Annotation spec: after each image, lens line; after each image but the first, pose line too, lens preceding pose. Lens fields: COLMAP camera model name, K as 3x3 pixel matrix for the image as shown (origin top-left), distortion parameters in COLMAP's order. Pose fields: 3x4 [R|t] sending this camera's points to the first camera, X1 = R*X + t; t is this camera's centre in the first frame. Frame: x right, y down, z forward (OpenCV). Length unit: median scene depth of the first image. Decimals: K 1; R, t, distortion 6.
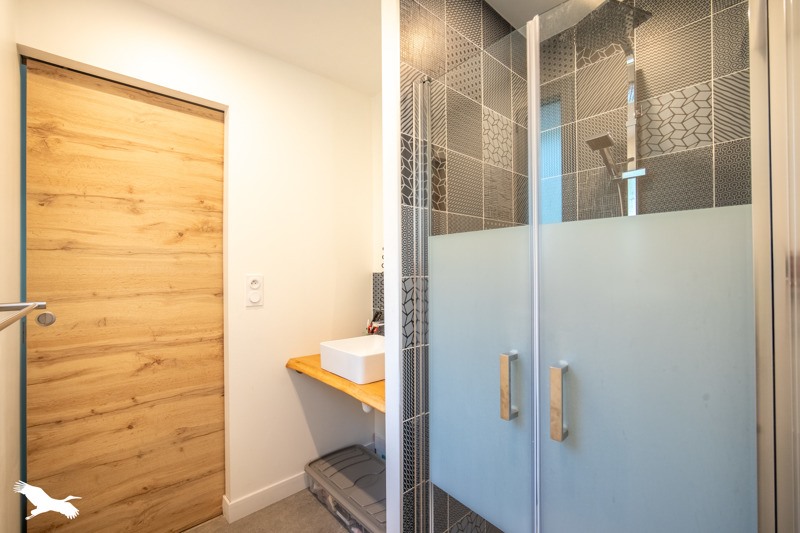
lens RADIAL K [[434.1, 0, 400.0], [0, 434.1, 266.5], [0, 0, 1]] dist [-0.002683, -0.000330]
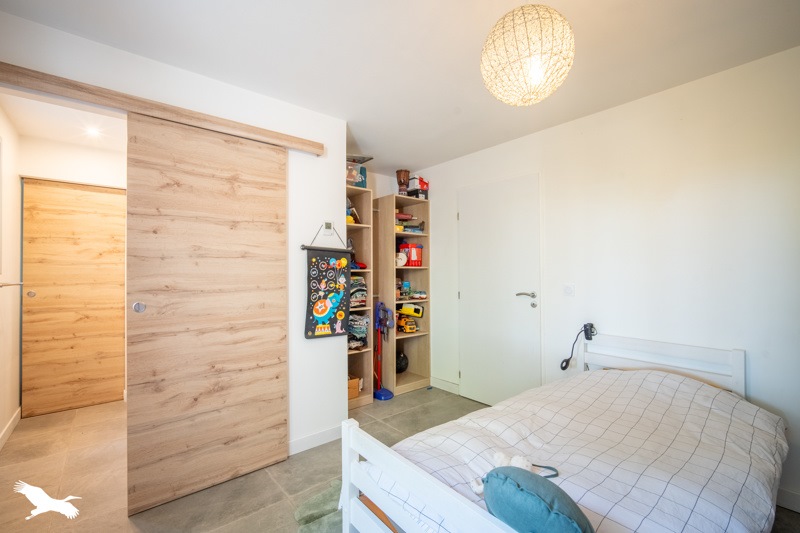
lens RADIAL K [[346.9, 0, 400.0], [0, 346.9, 266.5], [0, 0, 1]] dist [-0.012923, 0.000216]
pose [[0.958289, 0.000653, -0.285800, 1.351373], [-0.002343, 0.999982, -0.005573, -0.013017], [0.285791, 0.006011, 0.958273, -0.124910]]
